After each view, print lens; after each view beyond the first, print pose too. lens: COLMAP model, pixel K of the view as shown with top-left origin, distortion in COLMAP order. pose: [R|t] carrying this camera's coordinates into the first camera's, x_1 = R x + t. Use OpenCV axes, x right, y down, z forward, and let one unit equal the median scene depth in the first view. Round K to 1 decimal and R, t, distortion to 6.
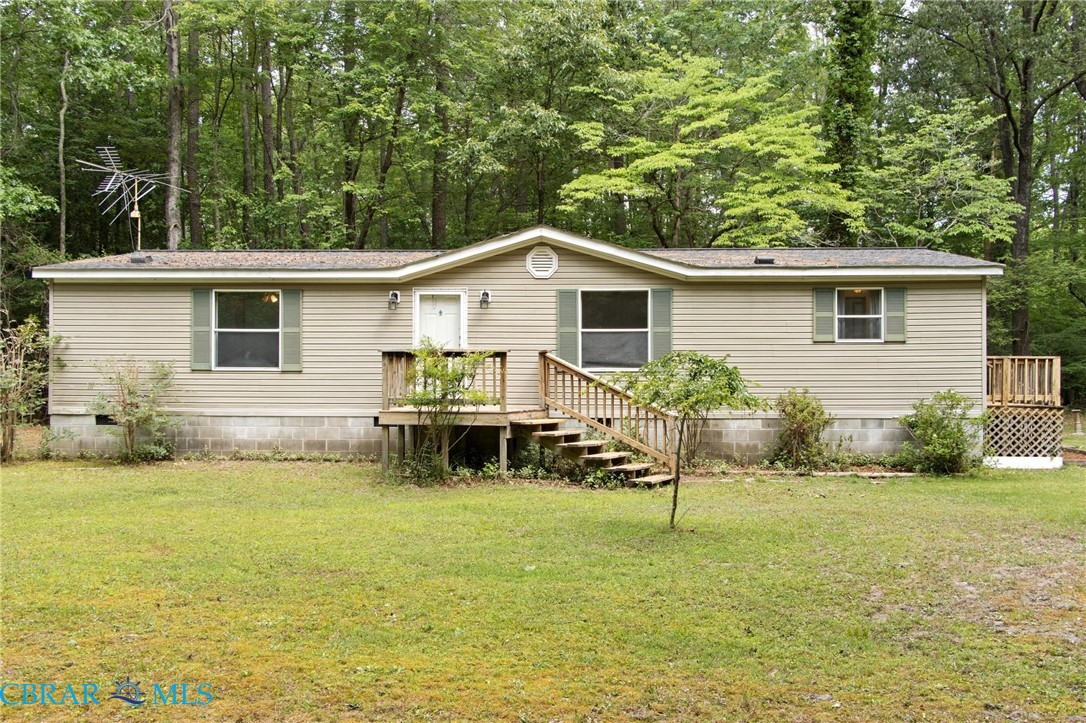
lens RADIAL K [[1007.7, 0, 543.0], [0, 1007.7, 361.5], [0, 0, 1]] dist [-0.005285, 0.005133]
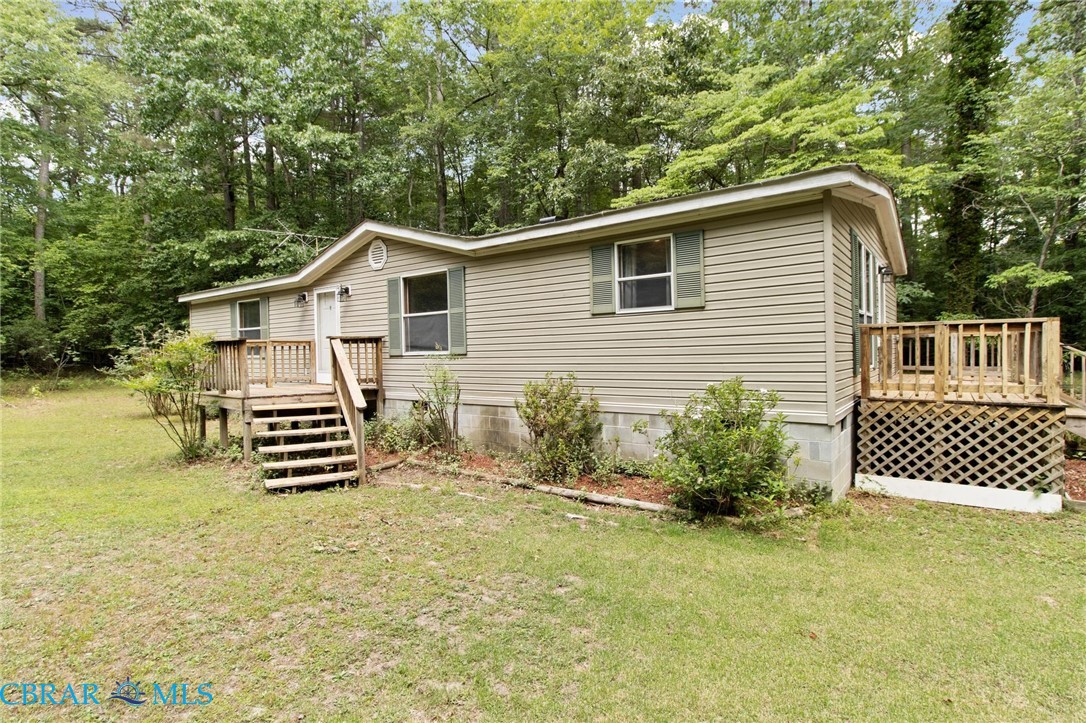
lens RADIAL K [[516.4, 0, 543.0], [0, 516.4, 361.5], [0, 0, 1]] dist [0.000860, -0.000146]
pose [[0.833525, -0.004760, -0.552461, 0.450089], [0.024711, 0.999283, 0.028672, 0.004663], [0.551928, -0.037550, 0.833046, 0.622989]]
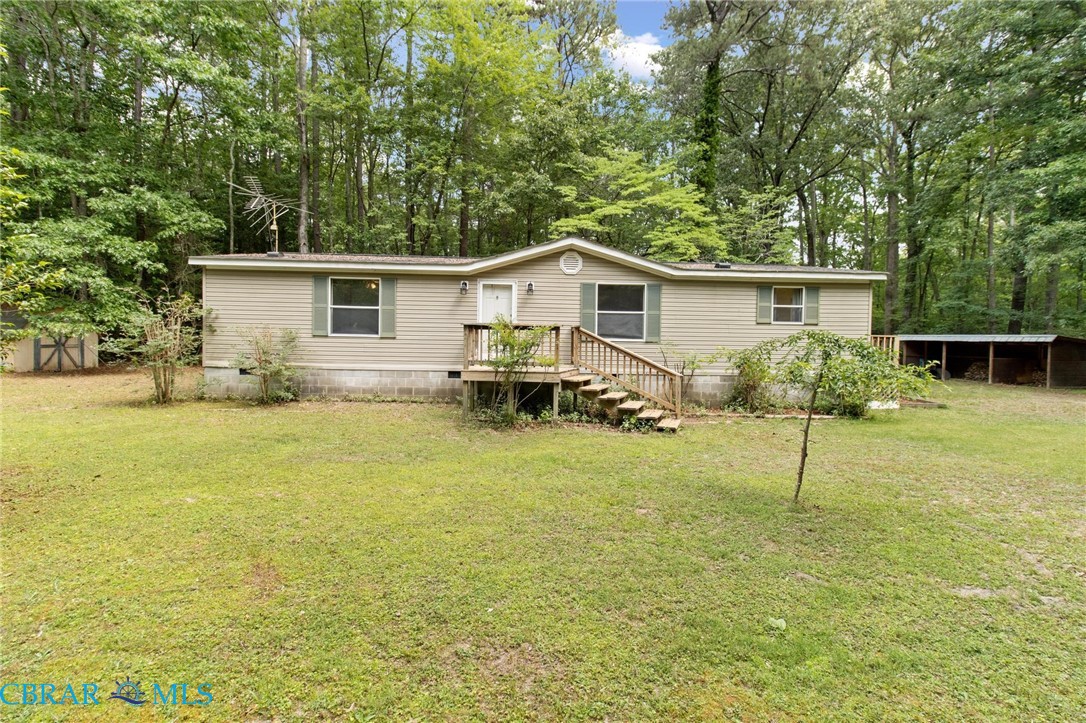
lens RADIAL K [[493.9, 0, 537.5], [0, 493.9, 347.5], [0, 0, 1]] dist [0.000734, -0.000010]
pose [[0.996167, 0.013931, 0.086350, -0.104216], [-0.016841, 0.999311, 0.033065, -0.002556], [-0.085829, -0.034392, 0.995716, 0.309860]]
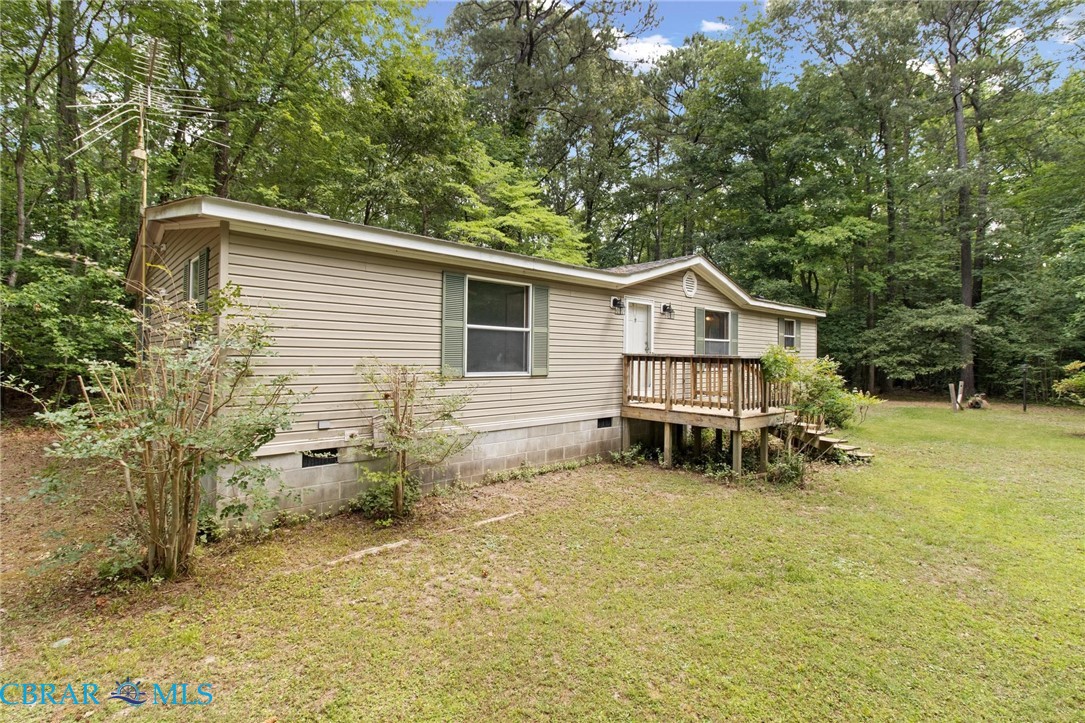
lens RADIAL K [[515.9, 0, 542.5], [0, 515.9, 361.5], [0, 0, 1]] dist [0.000860, -0.000146]
pose [[0.698060, -0.000798, 0.716039, -0.580357], [0.013211, 0.999843, -0.011766, 0.002534], [-0.715917, 0.017673, 0.697962, 0.676913]]
